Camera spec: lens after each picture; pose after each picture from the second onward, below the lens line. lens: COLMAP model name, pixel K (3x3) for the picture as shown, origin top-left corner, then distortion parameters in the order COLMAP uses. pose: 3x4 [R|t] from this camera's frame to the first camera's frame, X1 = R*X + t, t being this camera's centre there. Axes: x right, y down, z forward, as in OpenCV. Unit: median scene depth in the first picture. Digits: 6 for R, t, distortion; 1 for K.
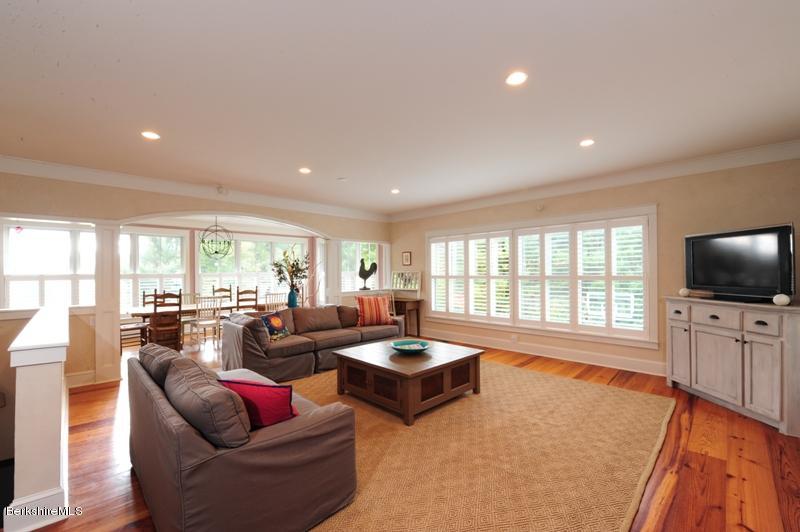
lens RADIAL K [[336.8, 0, 400.5], [0, 336.8, 271.0], [0, 0, 1]] dist [0.000456, 0.000005]
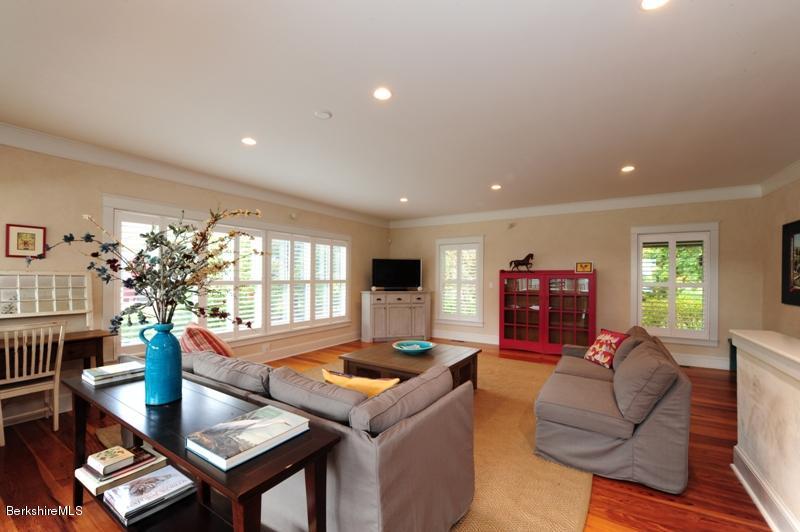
lens RADIAL K [[327.0, 0, 400.0], [0, 327.0, 276.3], [0, 0, 1]] dist [-0.000084, -0.000012]
pose [[-0.212830, 0.005503, 0.977074, -0.624733], [-0.011276, 0.999904, -0.008088, 0.006162], [-0.977024, -0.012739, -0.212748, 0.838786]]
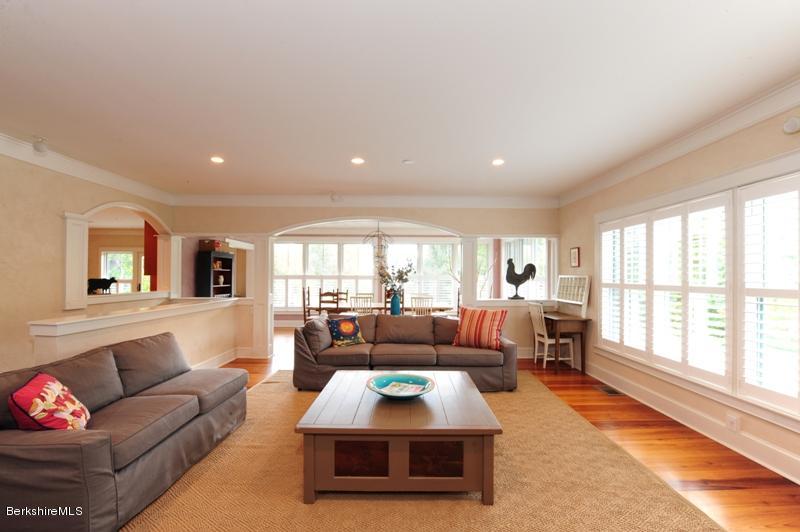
lens RADIAL K [[342.5, 0, 402.6], [0, 342.5, 273.7], [0, 0, 1]] dist [-0.018237, -0.000189]
pose [[0.710312, 0.007480, -0.703847, 0.339495], [-0.009383, 0.999955, 0.001157, -0.001015], [0.703824, 0.005783, 0.710351, 0.346450]]
